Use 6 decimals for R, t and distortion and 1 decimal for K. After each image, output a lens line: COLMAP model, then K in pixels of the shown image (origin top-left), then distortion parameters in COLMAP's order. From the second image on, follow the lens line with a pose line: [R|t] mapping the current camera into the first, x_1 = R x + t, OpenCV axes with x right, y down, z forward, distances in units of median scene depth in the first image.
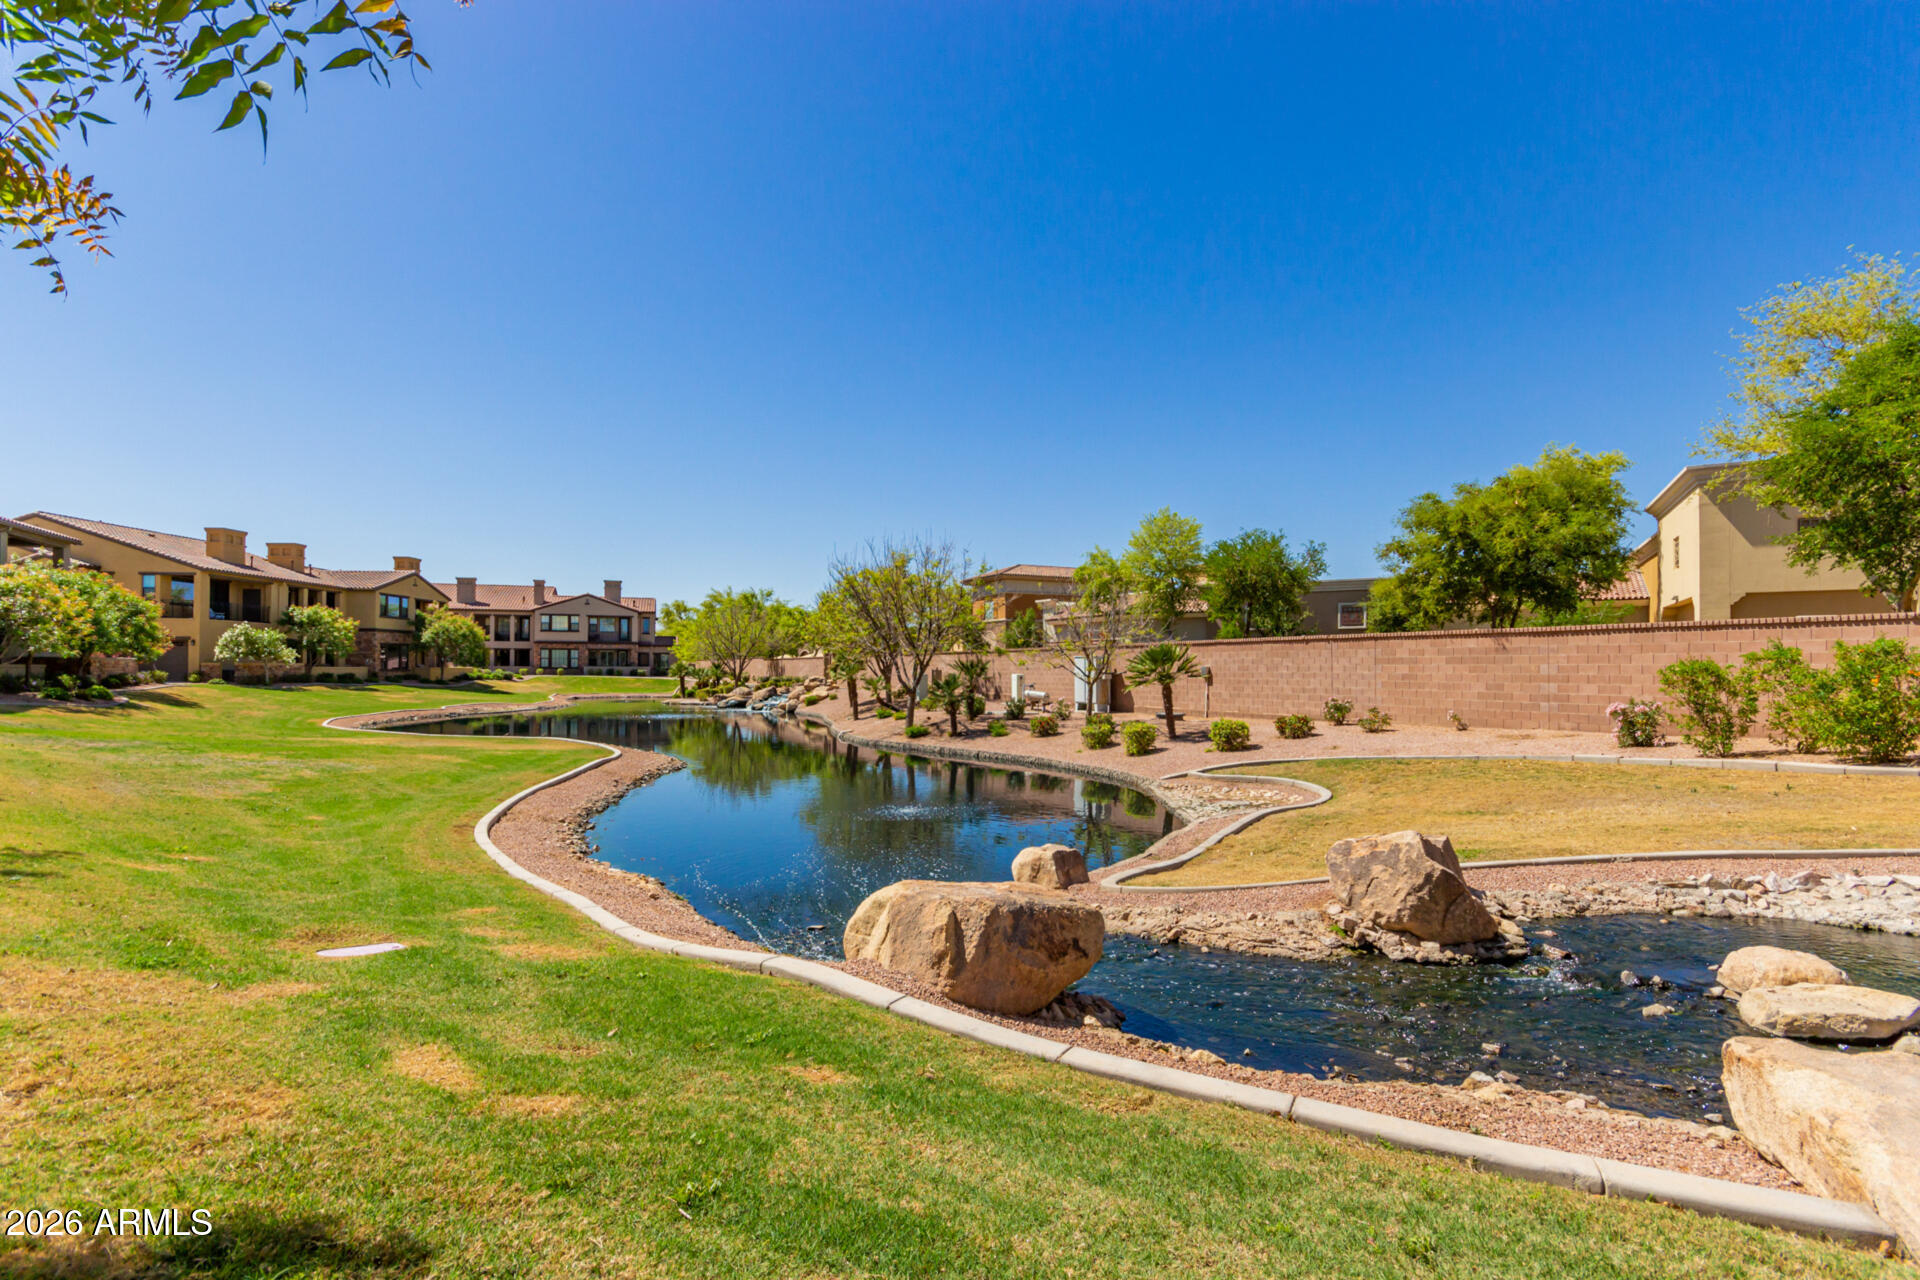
lens RADIAL K [[879.9, 0, 957.0], [0, 879.9, 645.3], [0, 0, 1]] dist [0.002768, 0.000058]
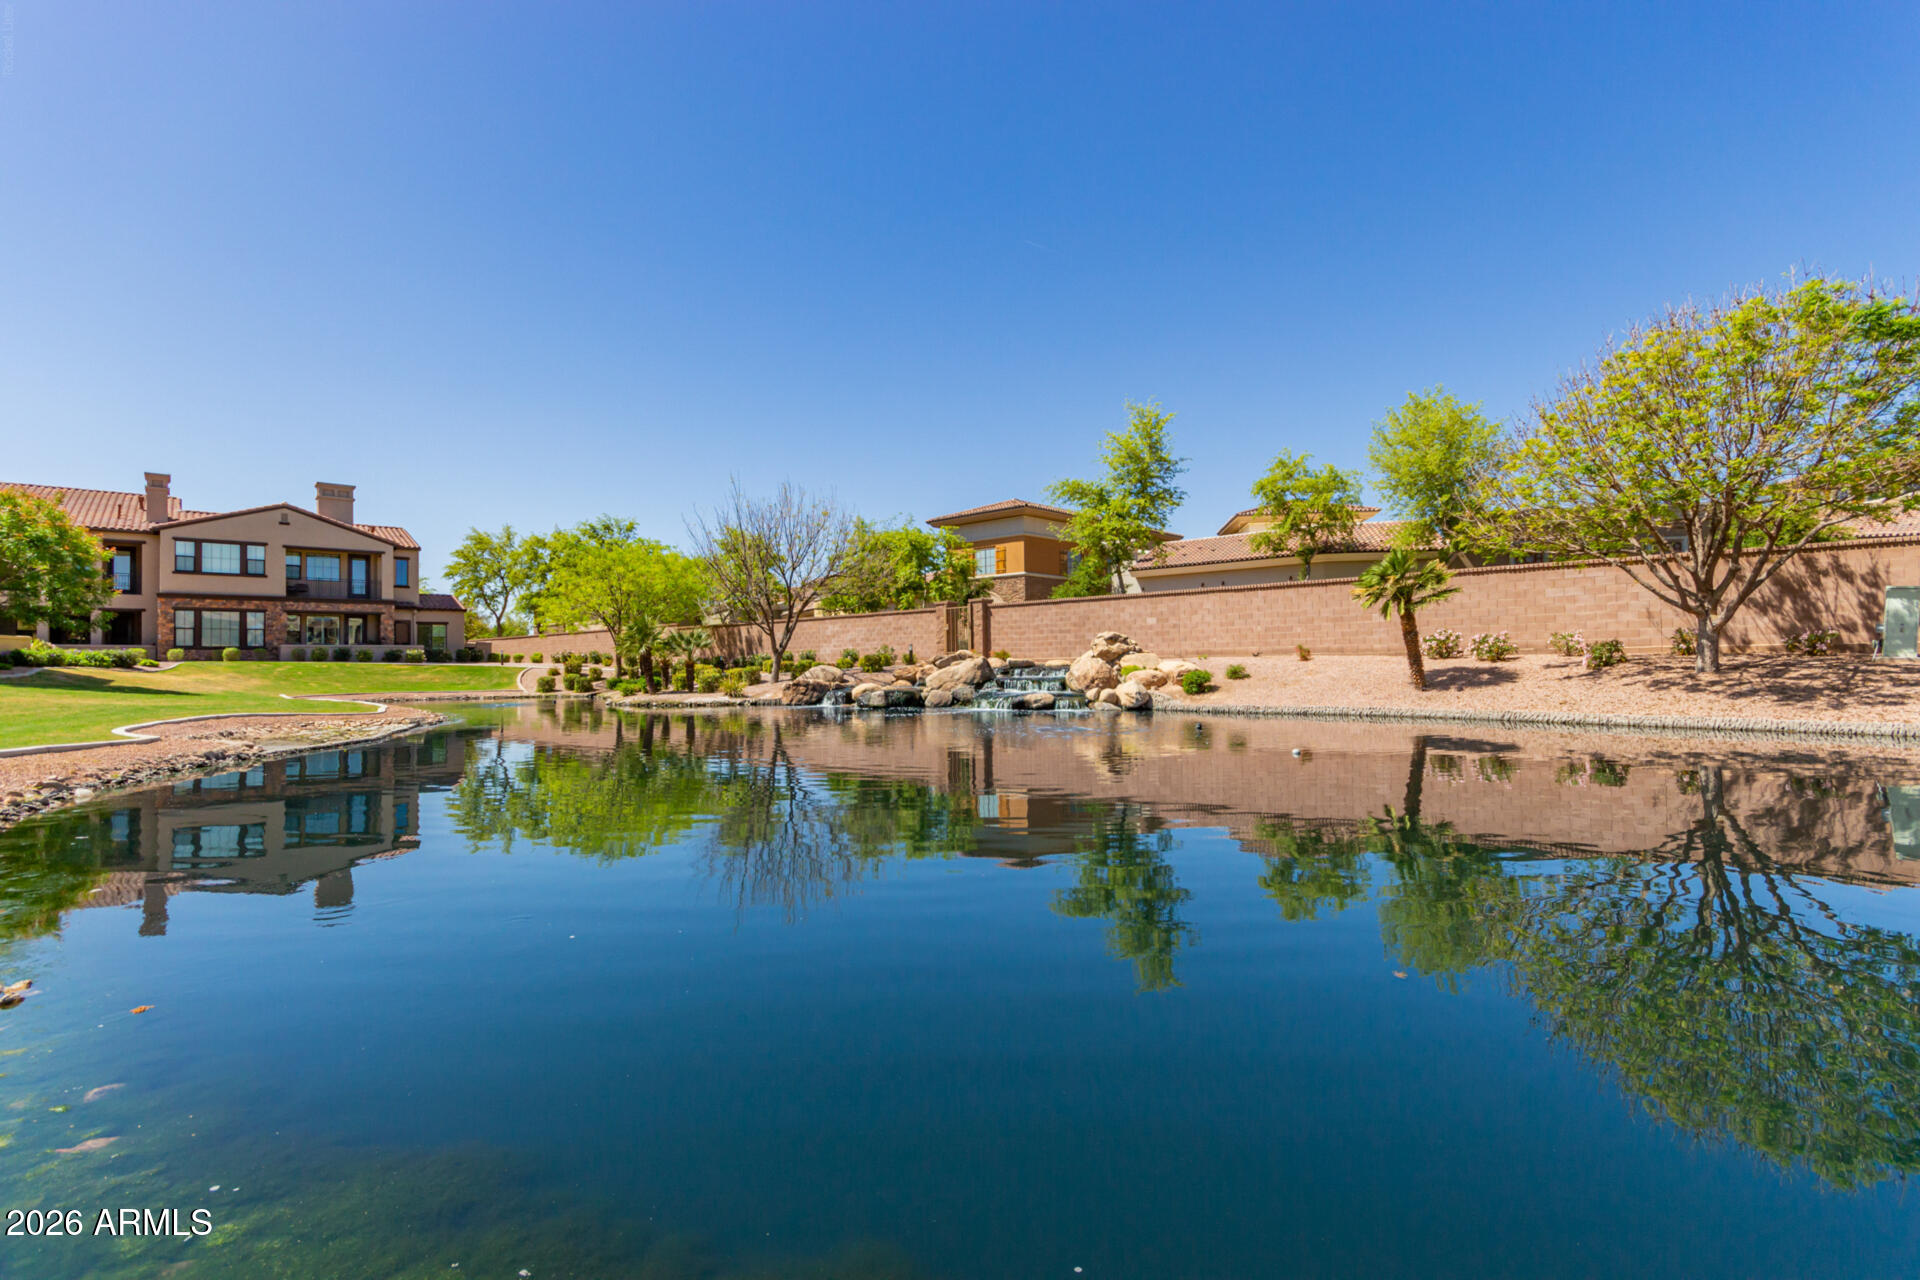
lens RADIAL K [[879.9, 0, 963.5], [0, 879.9, 641.2], [0, 0, 1]] dist [0.002768, 0.000058]
pose [[0.922265, -0.003542, 0.386541, -0.253933], [0.005374, 0.999979, -0.003660, 0.025728], [-0.386520, 0.005452, 0.922265, 0.372117]]
